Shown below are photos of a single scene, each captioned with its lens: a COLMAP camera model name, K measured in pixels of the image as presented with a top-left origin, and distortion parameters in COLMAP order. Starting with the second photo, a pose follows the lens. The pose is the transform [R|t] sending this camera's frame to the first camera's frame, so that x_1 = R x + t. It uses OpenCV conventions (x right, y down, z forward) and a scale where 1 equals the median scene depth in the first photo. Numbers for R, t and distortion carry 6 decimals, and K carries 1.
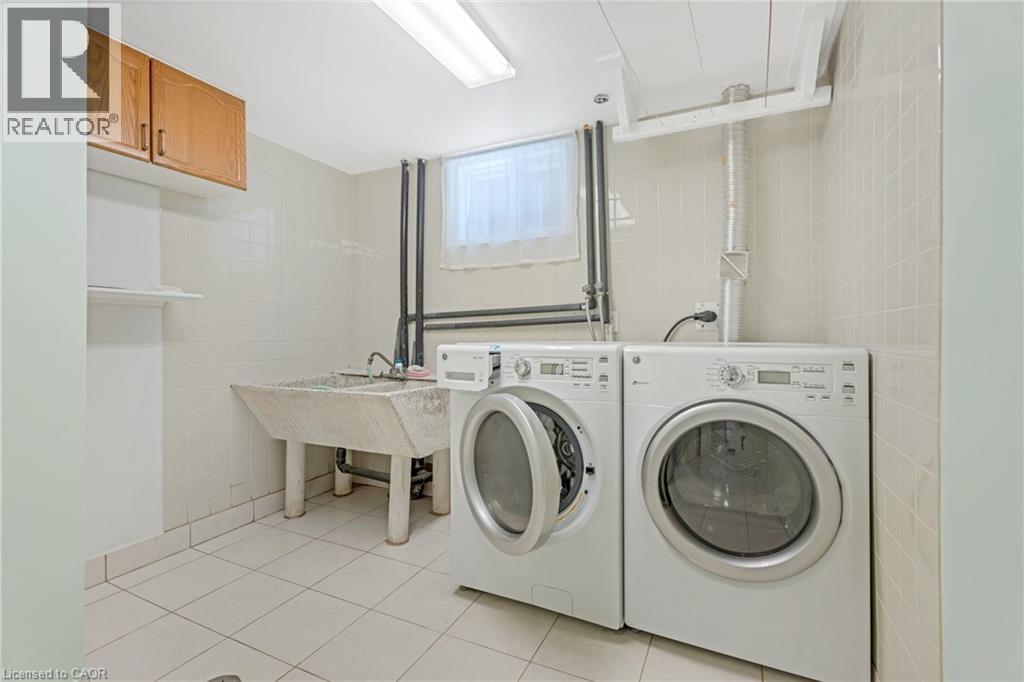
lens RADIAL K [[463.0, 0, 509.0], [0, 463.0, 338.4], [0, 0, 1]] dist [-0.000204, 0.000095]
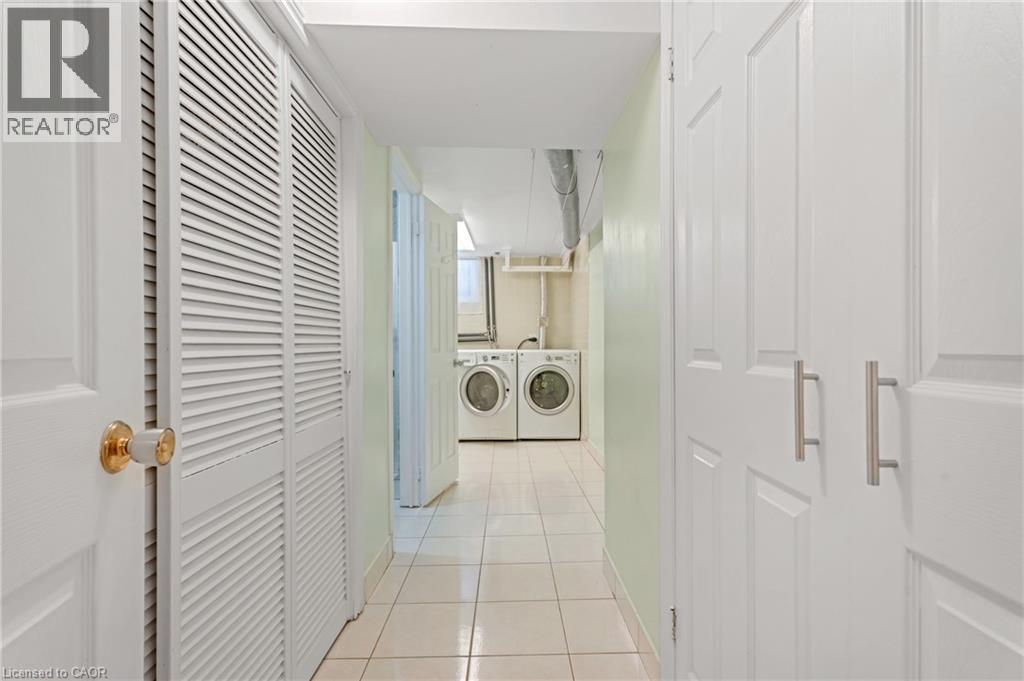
lens RADIAL K [[463.0, 0, 513.9], [0, 463.0, 344.3], [0, 0, 1]] dist [-0.000204, 0.000095]
pose [[0.886974, 0.005268, 0.461789, -1.074179], [-0.002794, 0.999978, -0.006042, -0.003703], [-0.461811, 0.004069, 0.886969, -1.559100]]
